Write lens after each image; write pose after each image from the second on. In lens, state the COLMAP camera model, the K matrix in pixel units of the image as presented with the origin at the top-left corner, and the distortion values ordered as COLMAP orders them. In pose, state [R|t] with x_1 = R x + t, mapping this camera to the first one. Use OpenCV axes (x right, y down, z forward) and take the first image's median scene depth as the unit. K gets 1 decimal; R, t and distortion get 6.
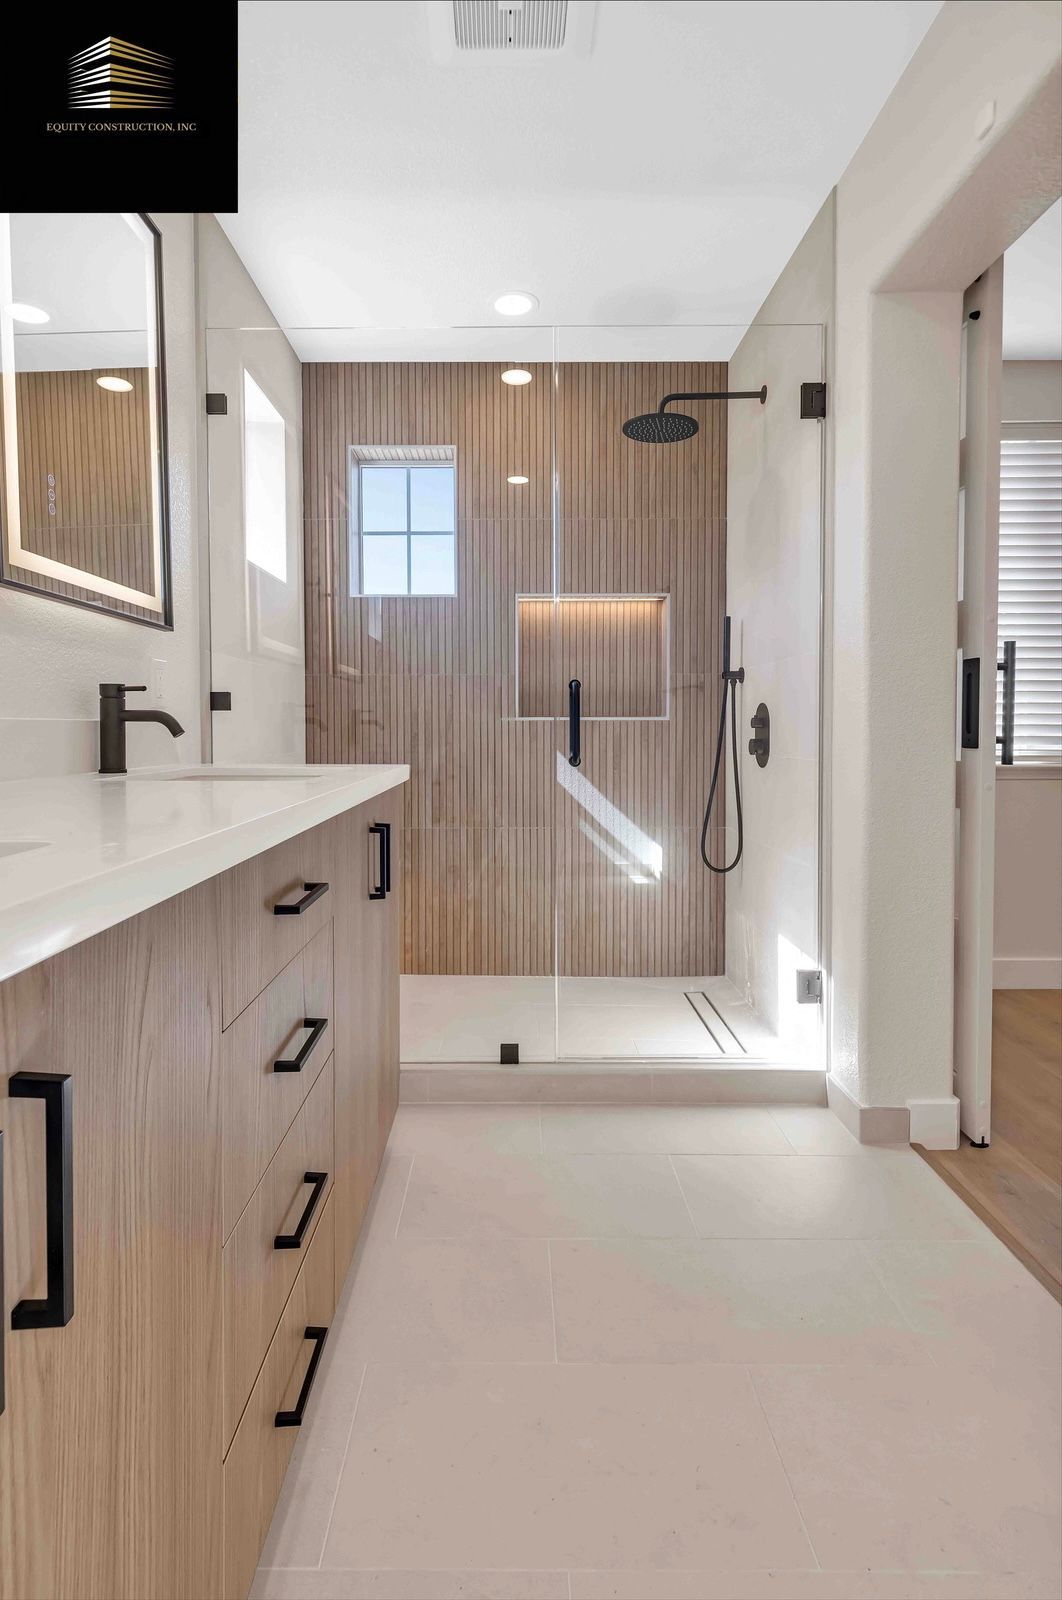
lens RADIAL K [[778.6, 0, 513.4], [0, 778.6, 746.3], [0, 0, 1]] dist [0.009810, -0.003121]
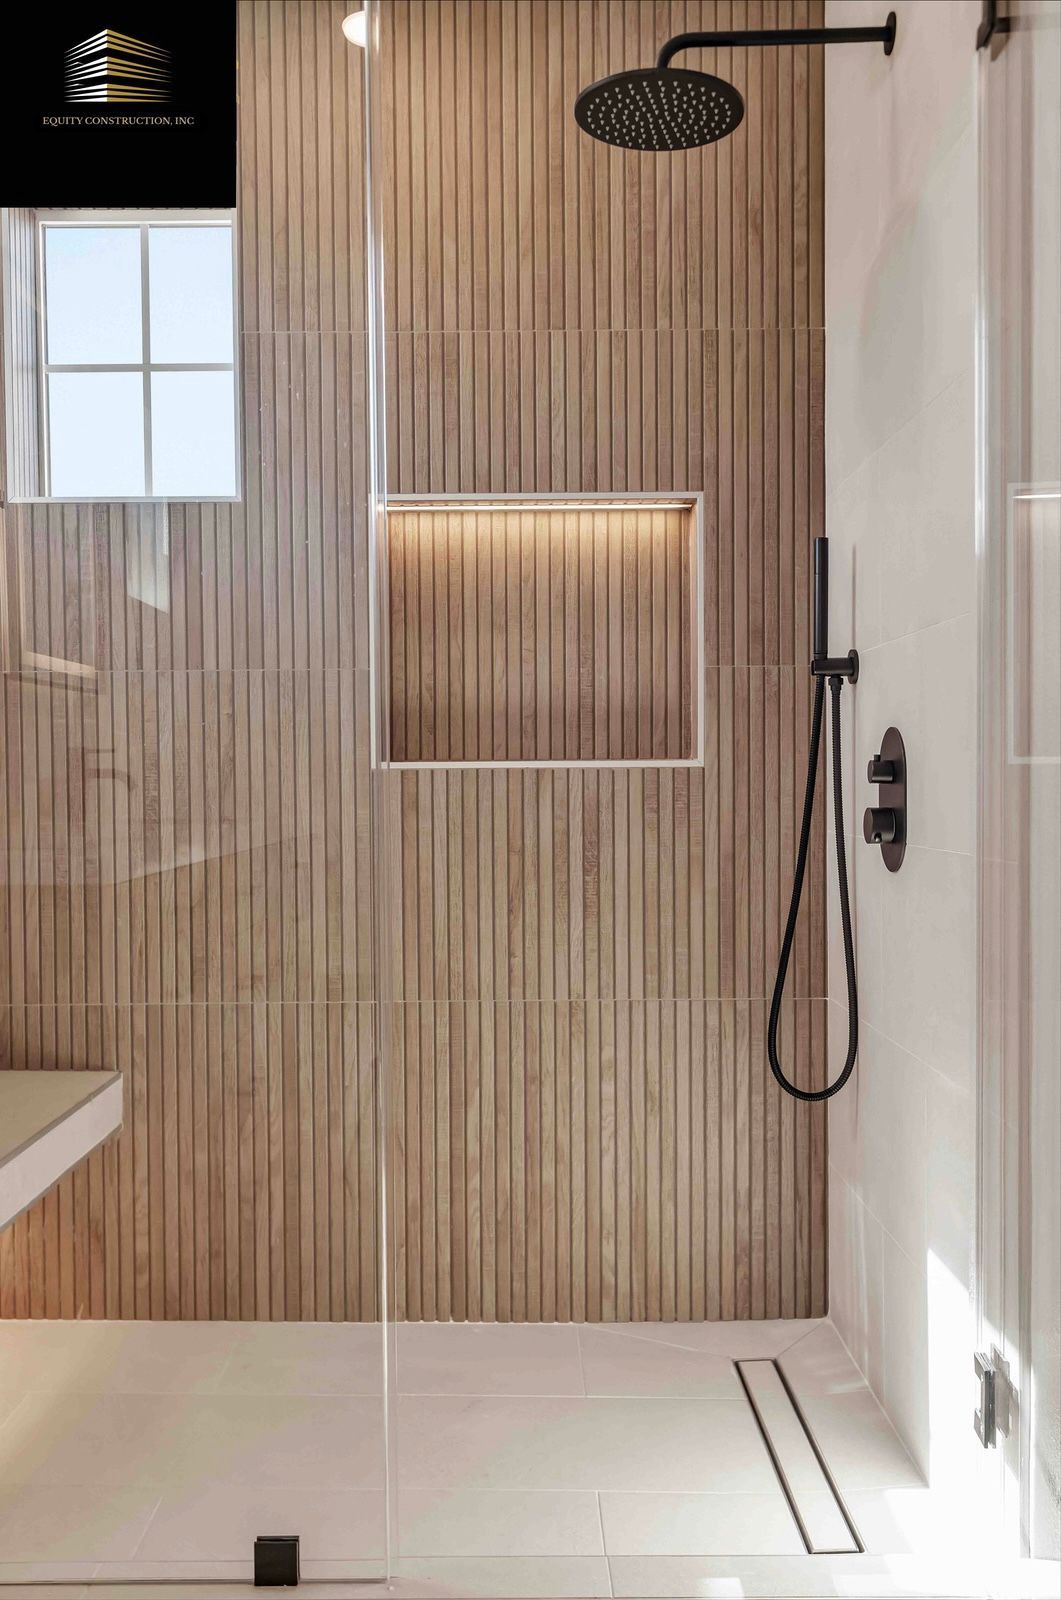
lens RADIAL K [[1391.2, 0, 515.8], [0, 1391.2, 814.6], [0, 0, 1]] dist [0.014032, -0.018975]
pose [[0.999981, -0.006180, 0.000755, 0.088284], [0.006179, 0.999980, 0.001437, -0.006798], [-0.000764, -0.001432, 0.999999, 0.174967]]
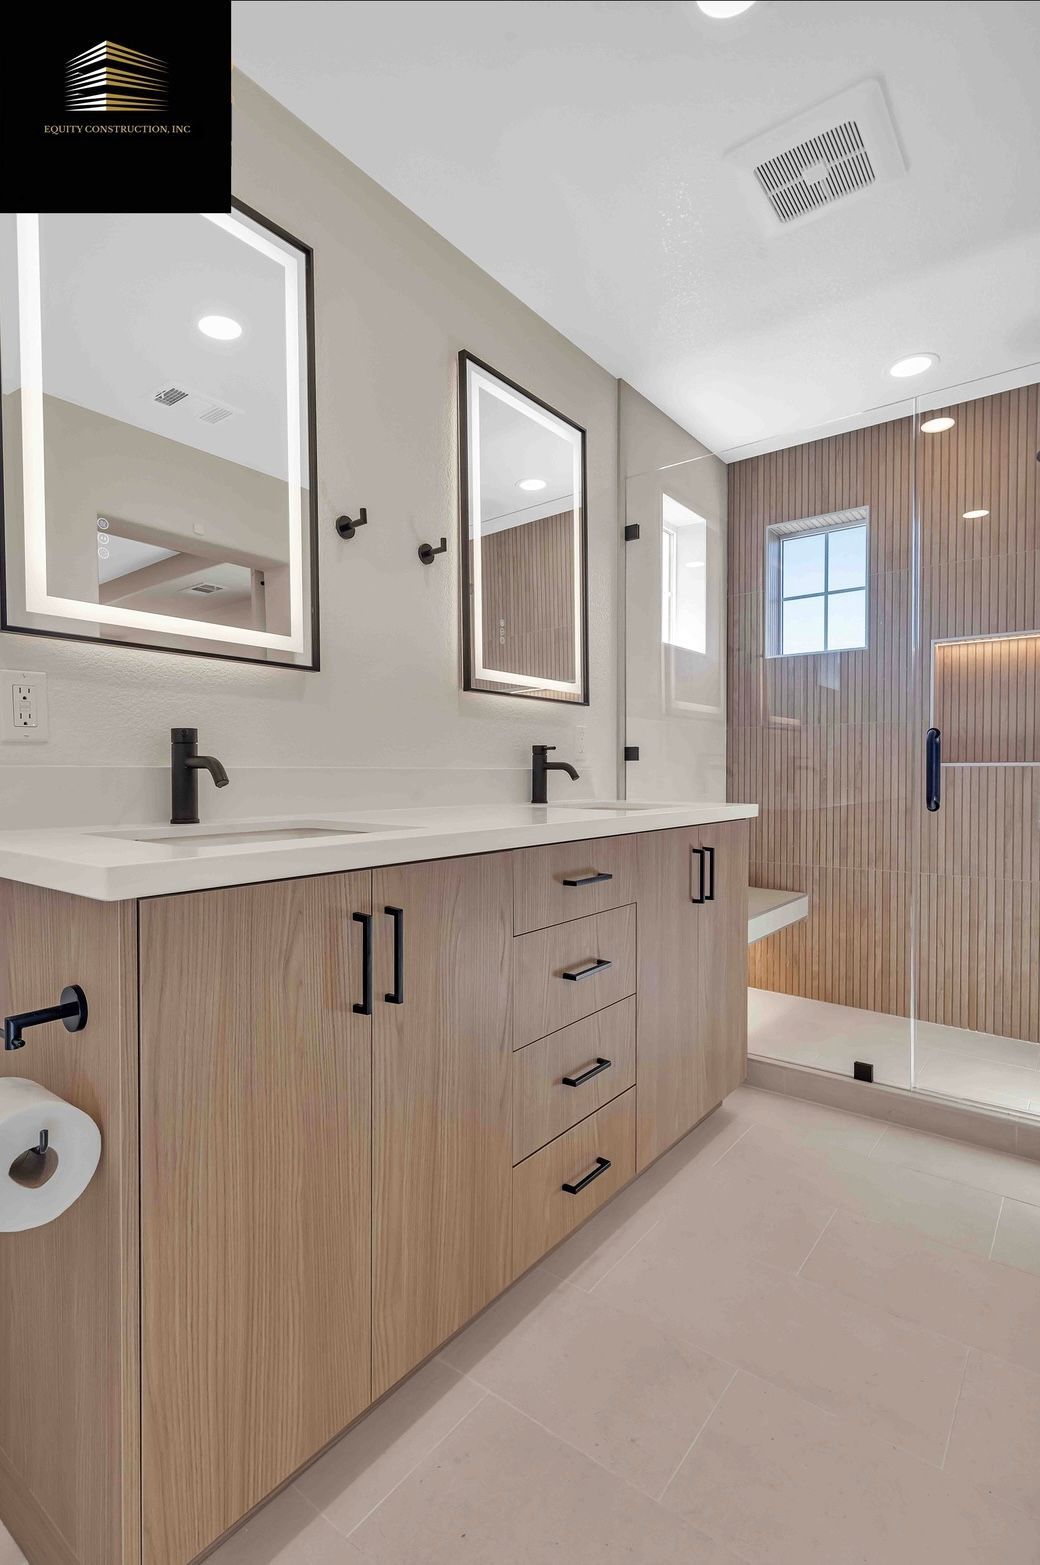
lens RADIAL K [[761.6, 0, 504.8], [0, 761.6, 785.8], [0, 0, 1]] dist [0.009810, -0.003121]
pose [[0.788892, 0.011400, -0.614426, 0.176276], [-0.015448, 0.999880, -0.001283, 0.001547], [0.614338, 0.010503, 0.788973, -0.111342]]
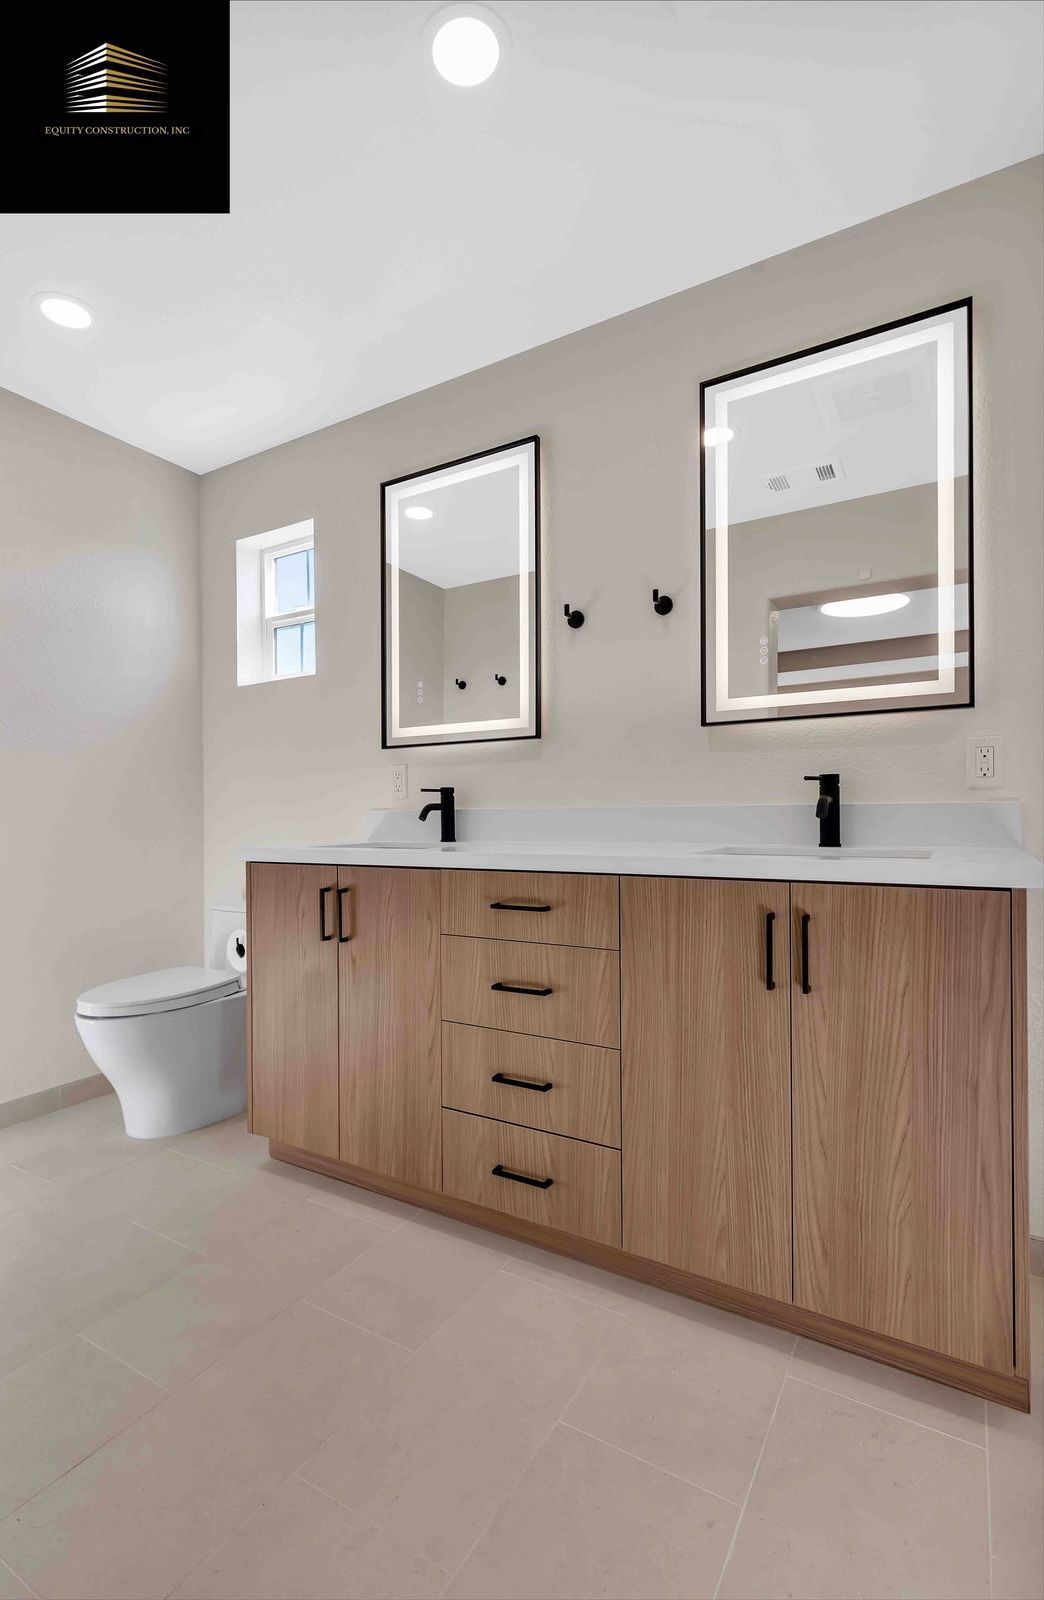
lens RADIAL K [[761.0, 0, 507.8], [0, 761.0, 814.2], [0, 0, 1]] dist [0.023939, -0.001702]
pose [[-0.516298, 0.004778, -0.856396, 0.391693], [-0.012232, 0.999841, 0.012953, -0.013175], [0.856322, 0.017162, -0.516157, 0.594542]]
